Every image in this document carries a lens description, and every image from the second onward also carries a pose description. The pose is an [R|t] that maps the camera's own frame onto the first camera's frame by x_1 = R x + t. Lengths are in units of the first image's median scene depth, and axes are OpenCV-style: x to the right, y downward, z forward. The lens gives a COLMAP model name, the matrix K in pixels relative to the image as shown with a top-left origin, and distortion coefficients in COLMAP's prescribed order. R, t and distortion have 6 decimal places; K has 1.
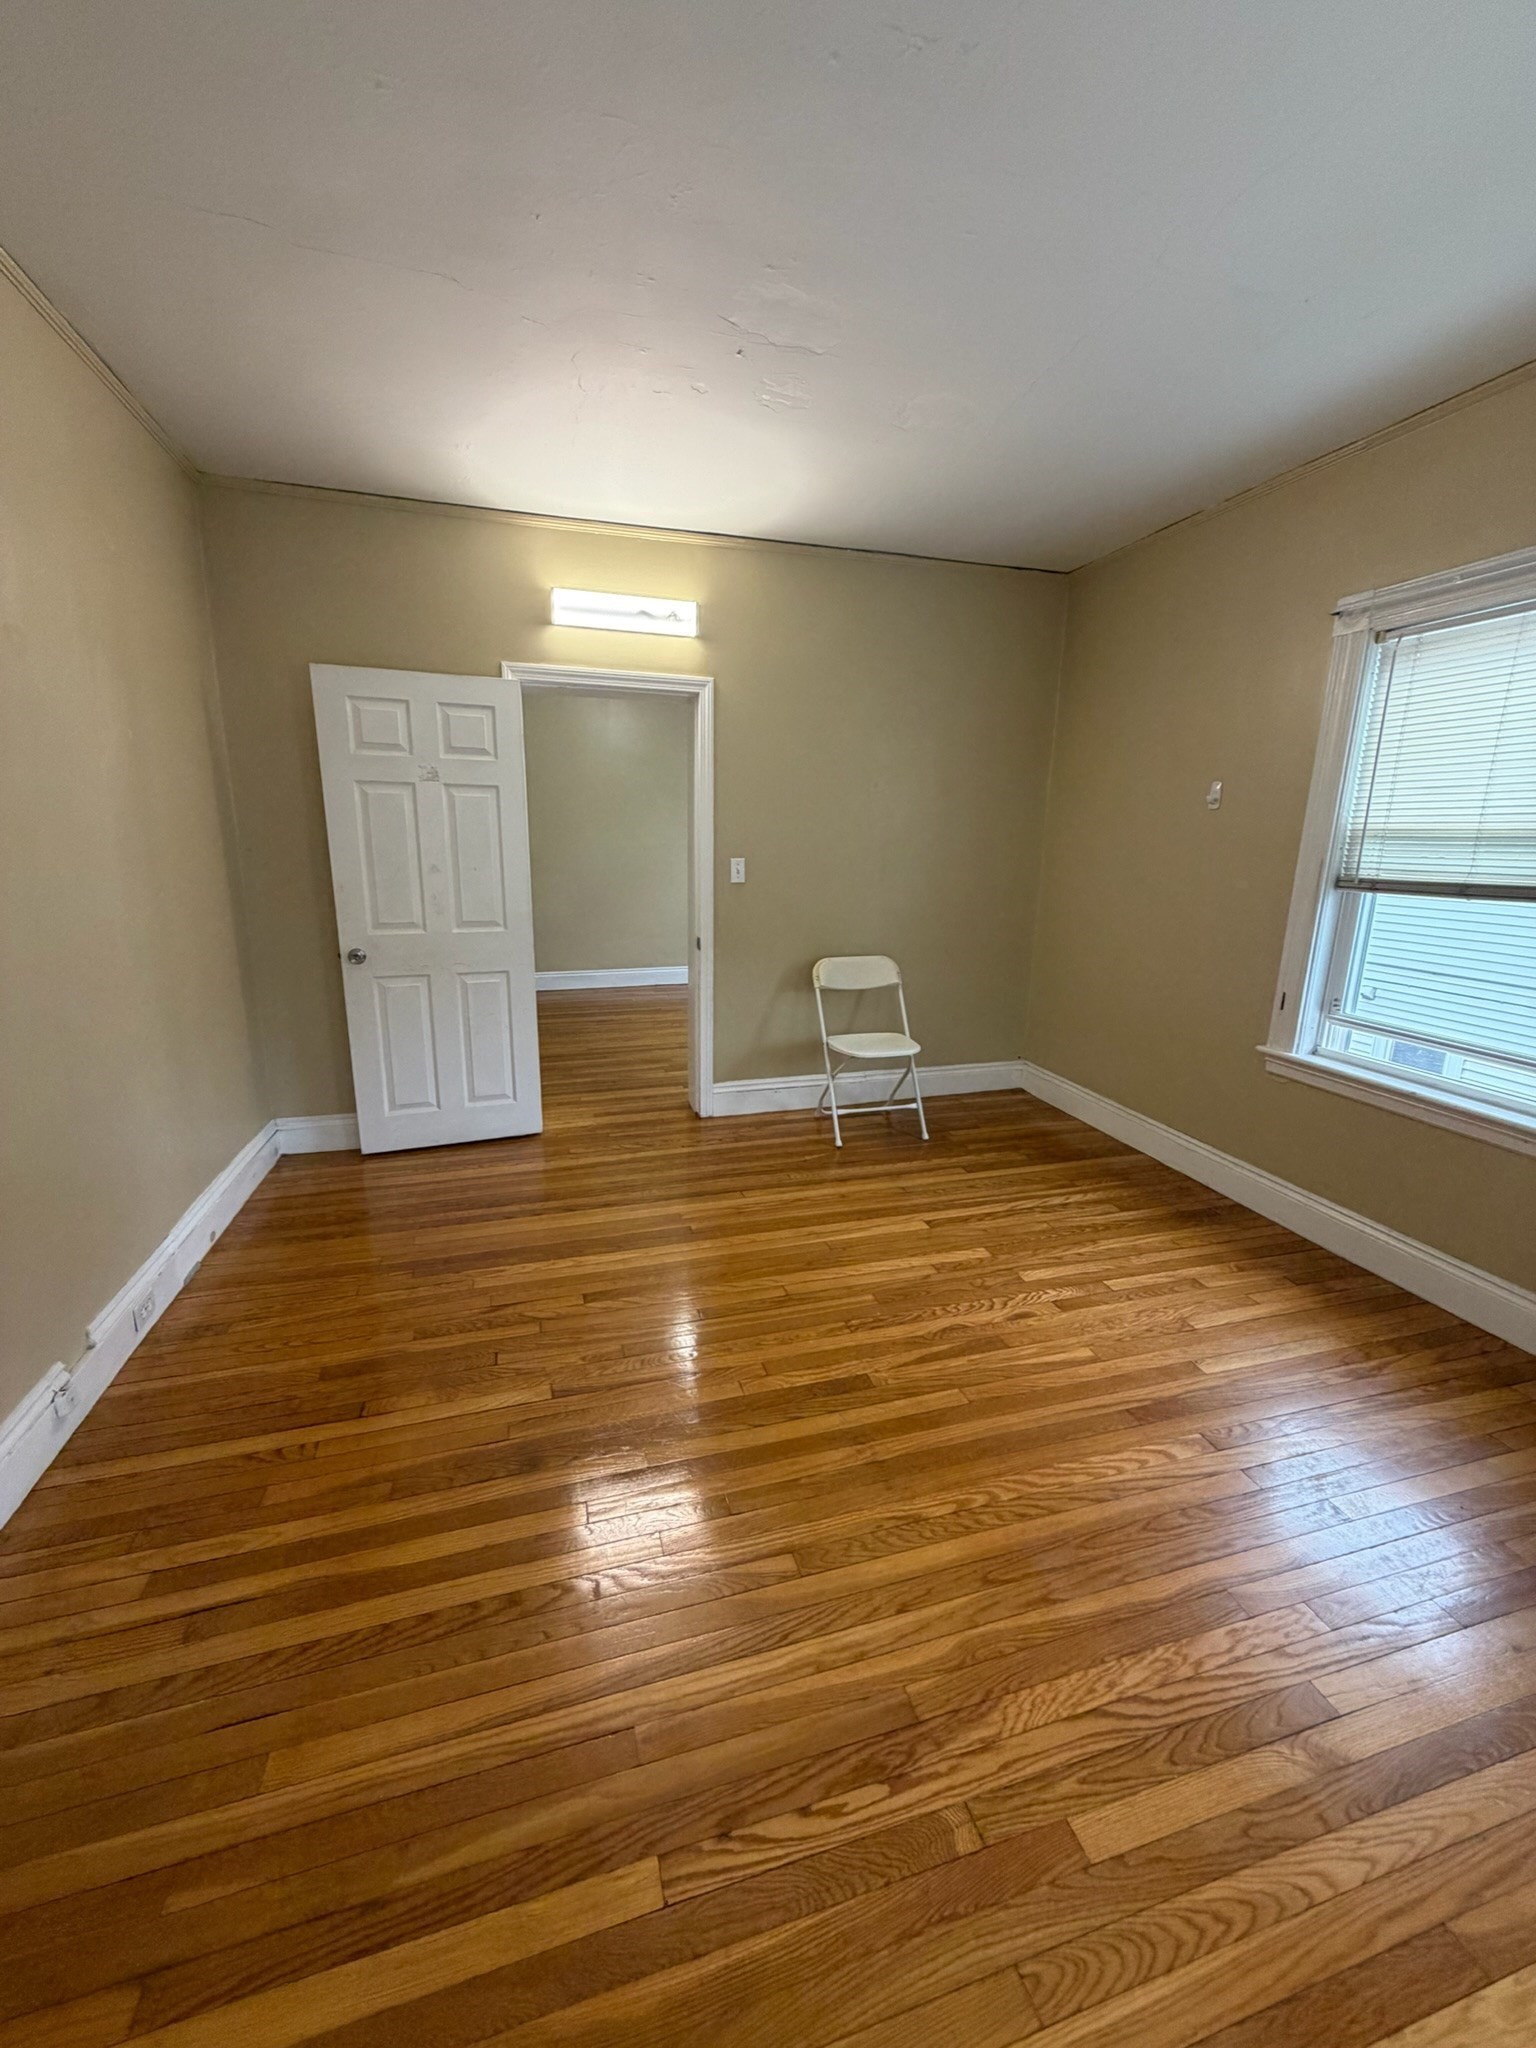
lens RADIAL K [[816.7, 0, 771.3], [0, 816.7, 1016.5], [0, 0, 1]] dist [0.000403, -0.000204]
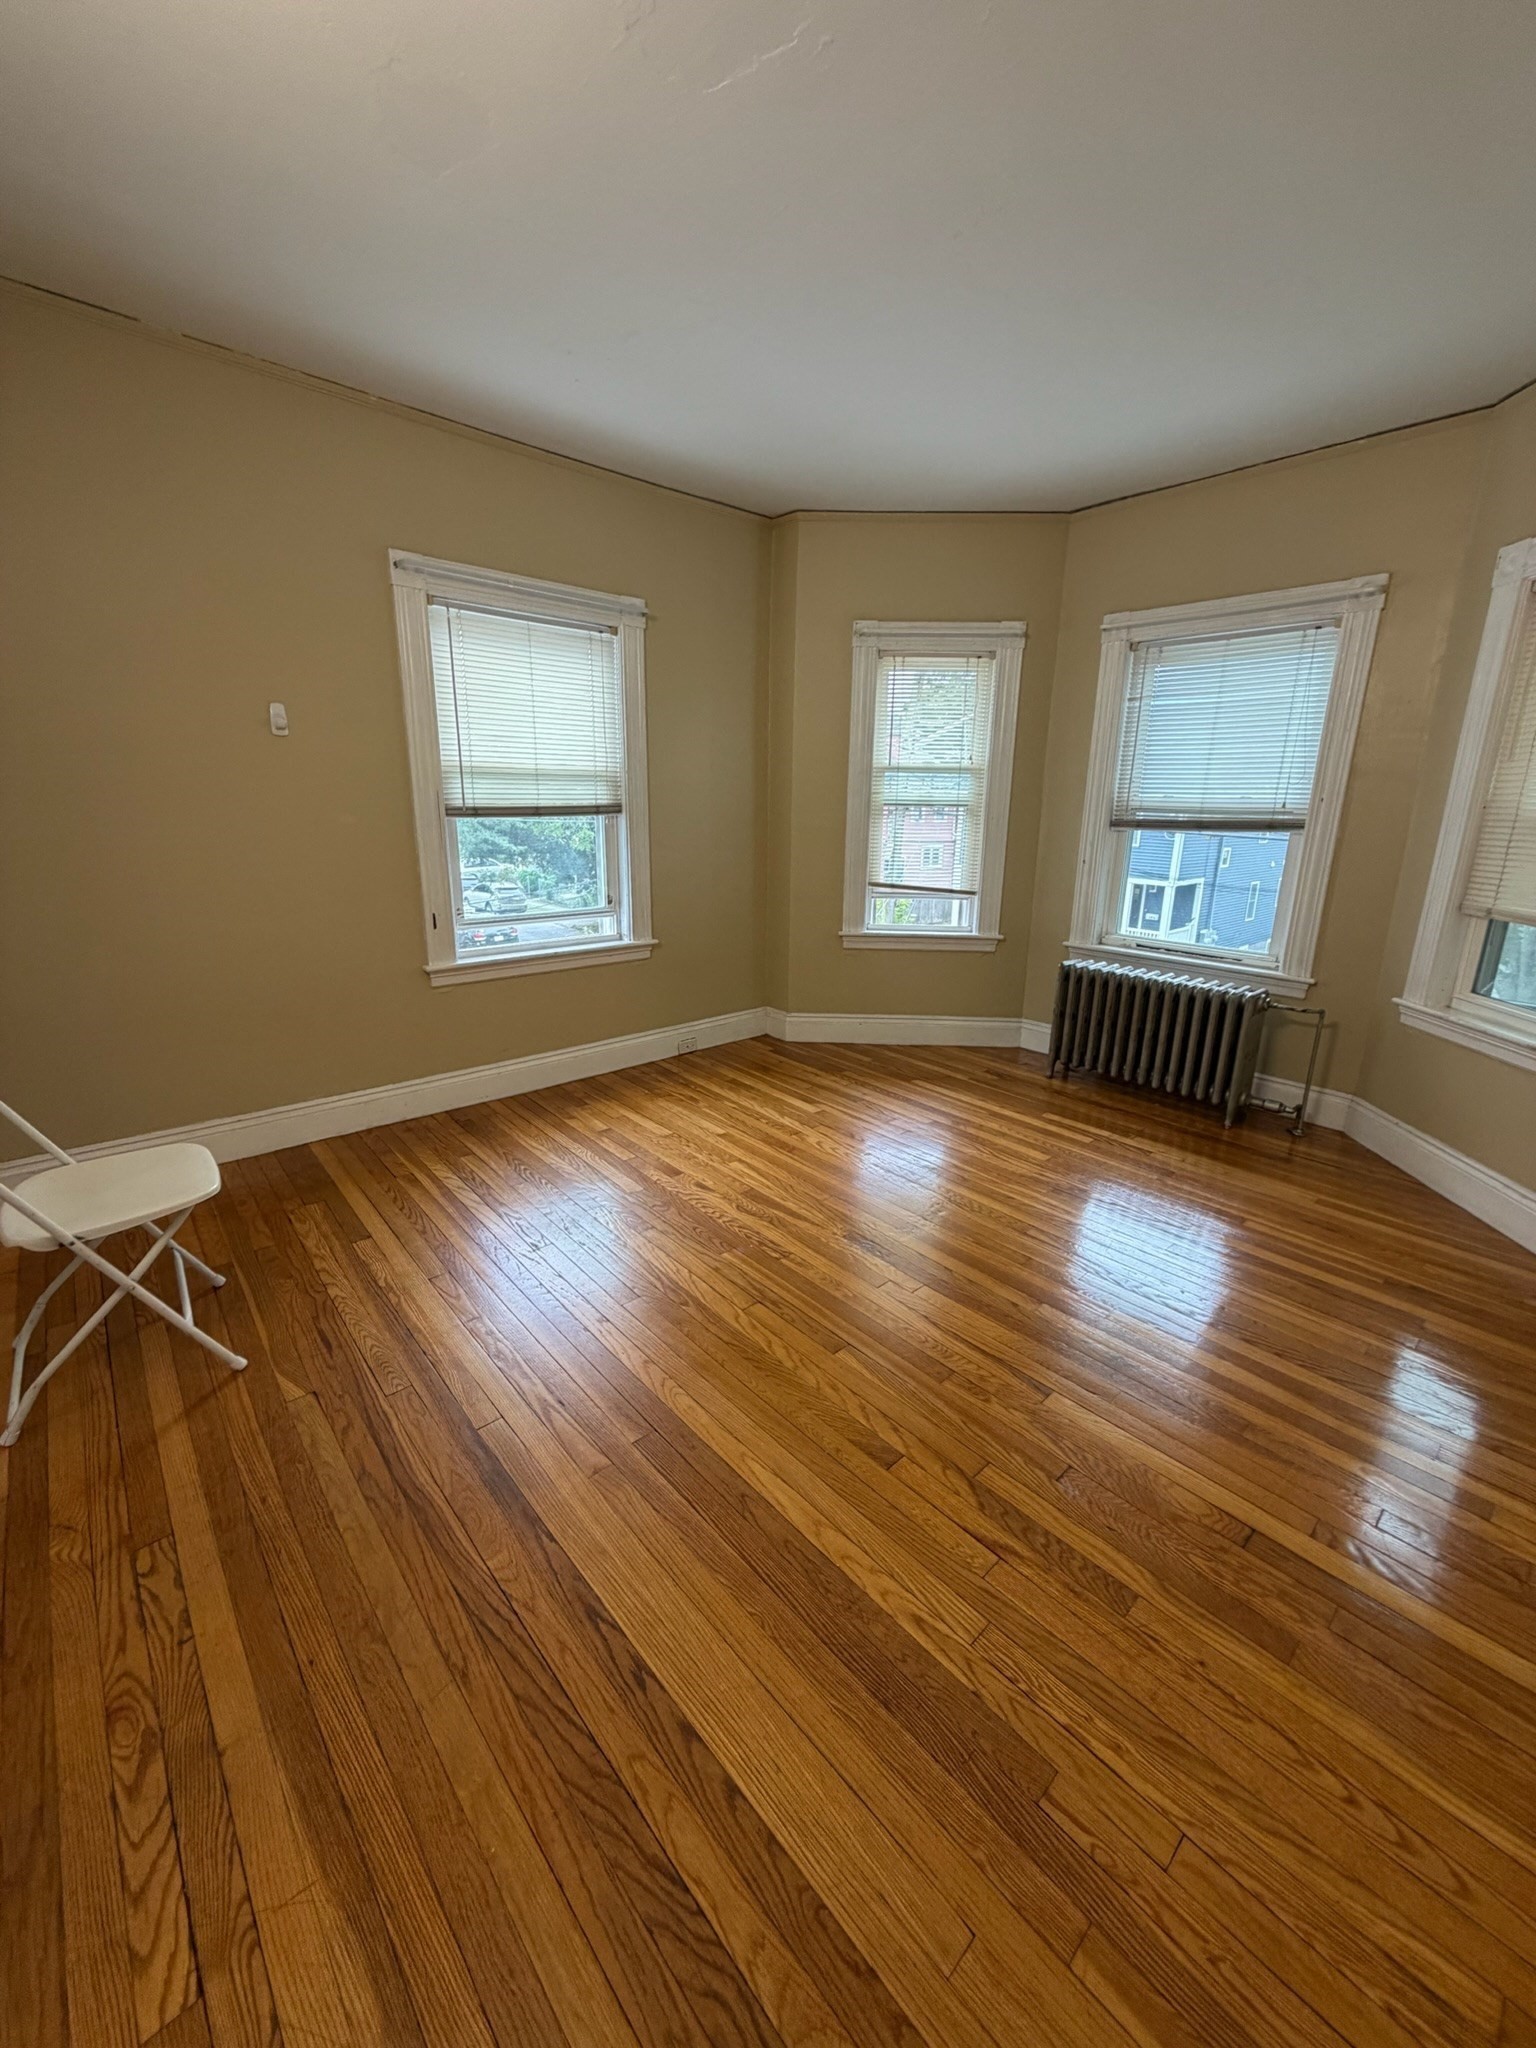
lens RADIAL K [[816.7, 0, 771.3], [0, 816.7, 1016.5], [0, 0, 1]] dist [0.000403, -0.000204]
pose [[-0.425225, -0.256272, 0.868049, -0.665862], [0.175808, 0.917422, 0.356971, -0.252327], [-0.887849, 0.304403, -0.345056, 1.183397]]
